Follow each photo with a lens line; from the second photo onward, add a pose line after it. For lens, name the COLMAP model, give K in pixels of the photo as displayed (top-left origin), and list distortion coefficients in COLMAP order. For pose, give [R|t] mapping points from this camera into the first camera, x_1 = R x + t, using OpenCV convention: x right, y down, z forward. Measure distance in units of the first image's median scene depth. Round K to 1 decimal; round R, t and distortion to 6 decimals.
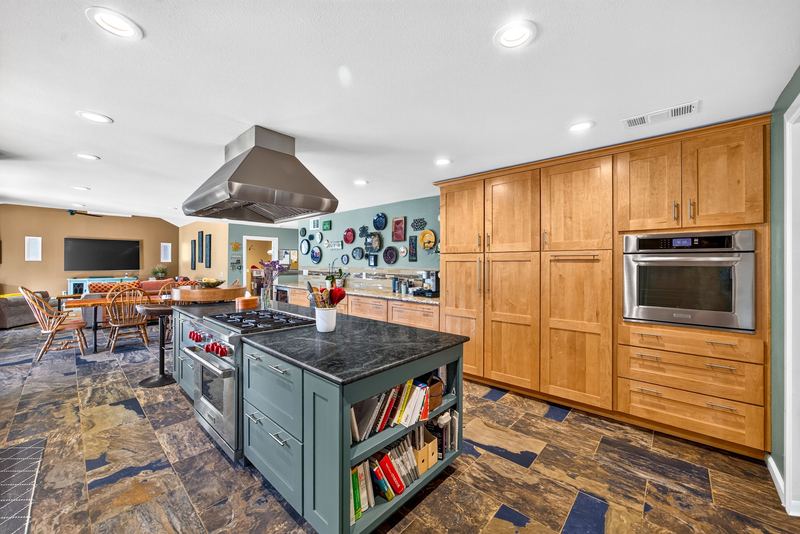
lens RADIAL K [[313.3, 0, 400.0], [0, 313.3, 267.0], [0, 0, 1]] dist [-0.006580, 0.000380]
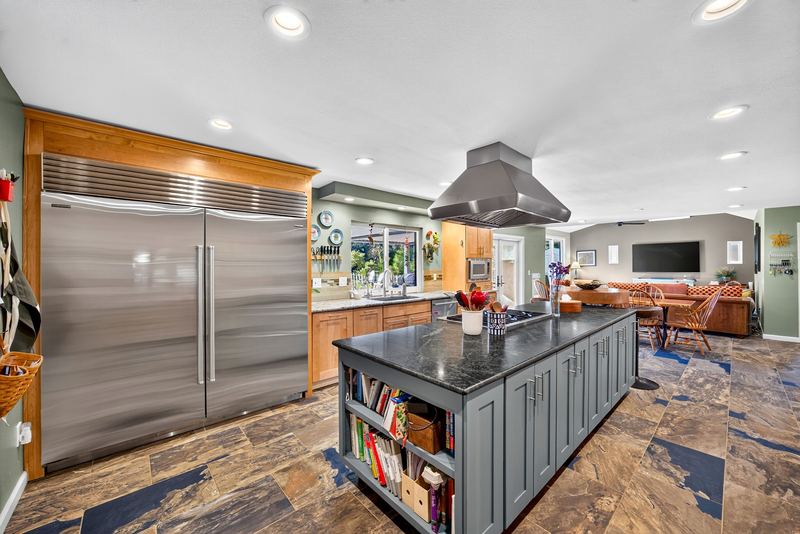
lens RADIAL K [[313.3, 0, 400.0], [0, 313.3, 267.0], [0, 0, 1]] dist [-0.006580, 0.000380]
pose [[-0.097604, 0.002274, -0.995223, 0.346852], [-0.010382, 0.999941, 0.003303, -0.003048], [0.995171, 0.010654, -0.097575, 0.389036]]
